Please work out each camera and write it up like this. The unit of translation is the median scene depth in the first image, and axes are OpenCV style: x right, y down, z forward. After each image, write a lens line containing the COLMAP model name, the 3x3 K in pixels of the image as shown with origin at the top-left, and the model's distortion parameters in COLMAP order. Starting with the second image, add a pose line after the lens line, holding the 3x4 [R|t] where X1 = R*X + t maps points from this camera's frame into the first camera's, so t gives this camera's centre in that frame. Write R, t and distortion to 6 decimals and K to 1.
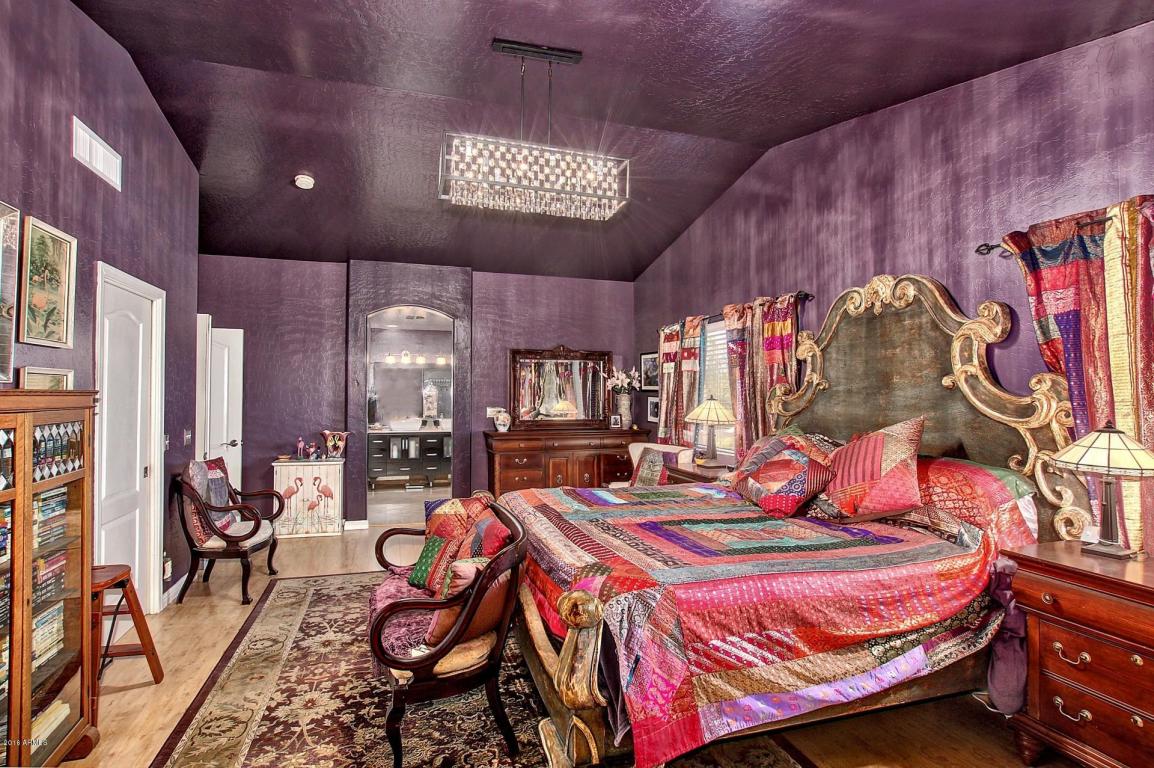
lens RADIAL K [[568.6, 0, 562.9], [0, 568.6, 388.5], [0, 0, 1]] dist [-0.025376, 0.003363]
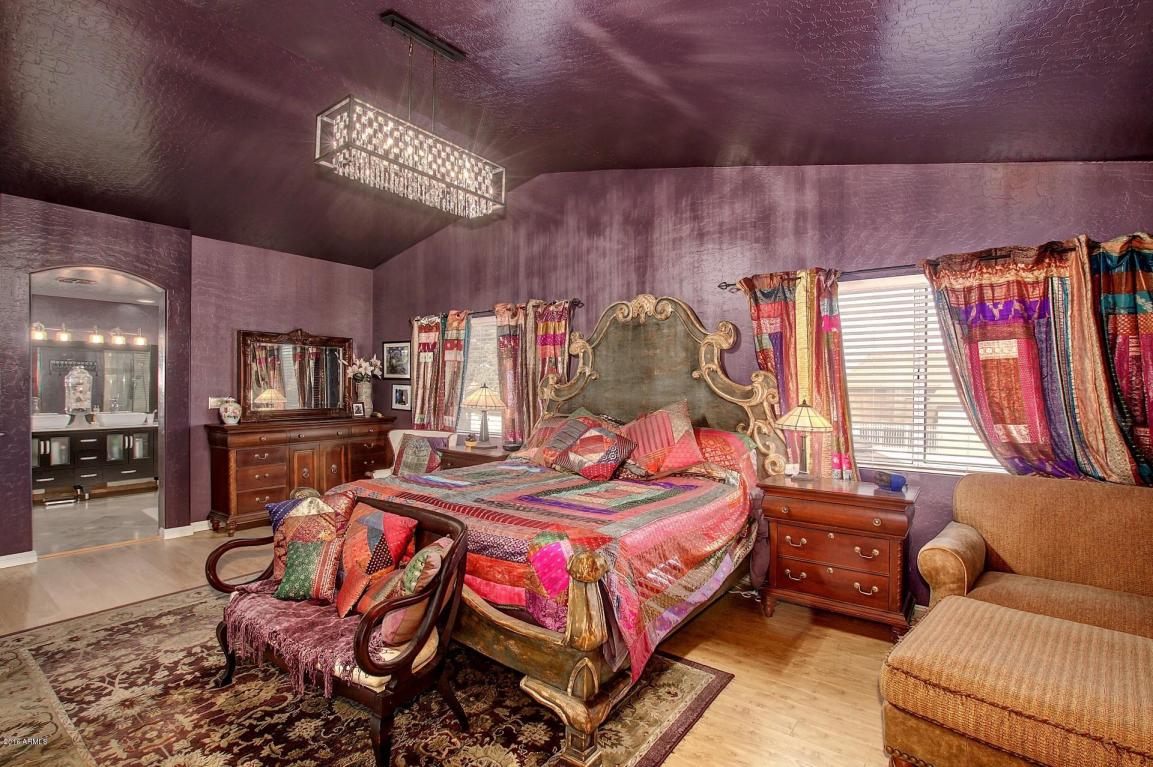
lens RADIAL K [[546.9, 0, 563.6], [0, 546.9, 387.2], [0, 0, 1]] dist [-0.036738, 0.005454]
pose [[0.807416, -0.000762, 0.589982, -0.383790], [-0.010463, 0.999823, 0.015610, 0.001220], [-0.589889, -0.018777, 0.807266, 0.072866]]
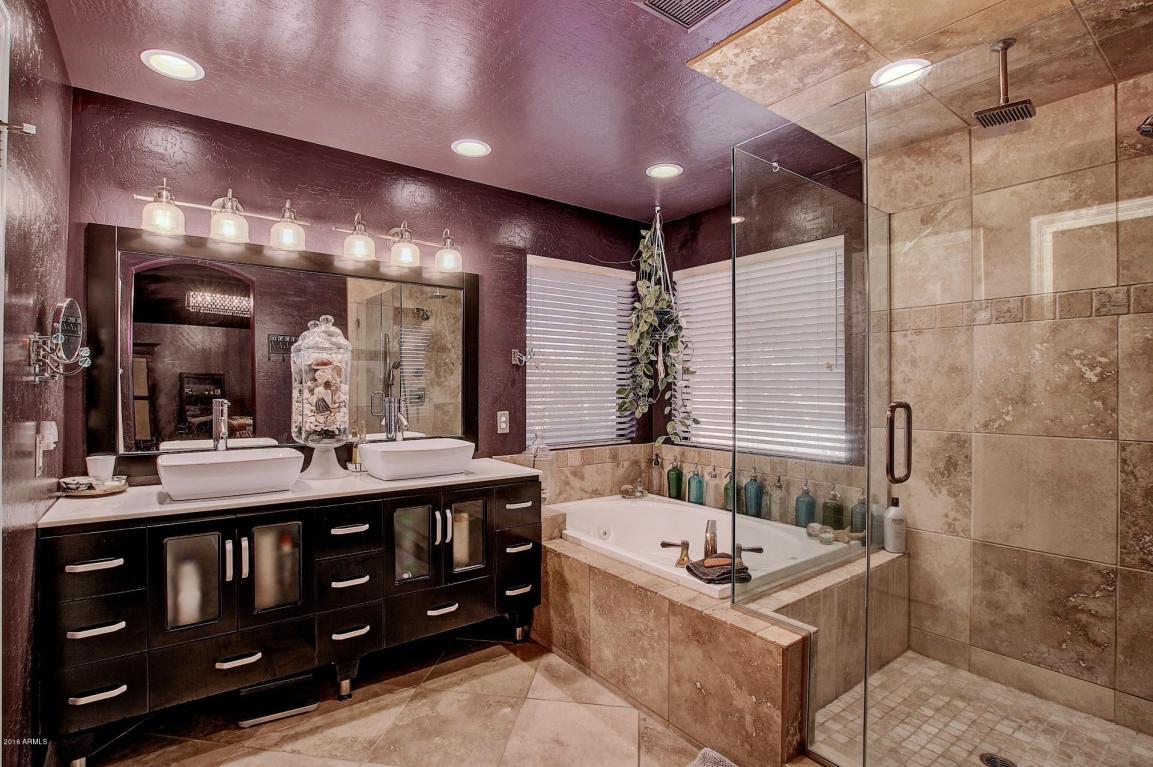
lens RADIAL K [[546.9, 0, 576.5], [0, 546.9, 382.9], [0, 0, 1]] dist [-0.036738, 0.005454]
pose [[0.939645, -0.004474, 0.342123, -0.615803], [-0.000803, 0.999883, 0.015281, 0.057074], [-0.342151, -0.014634, 0.939531, 2.064508]]
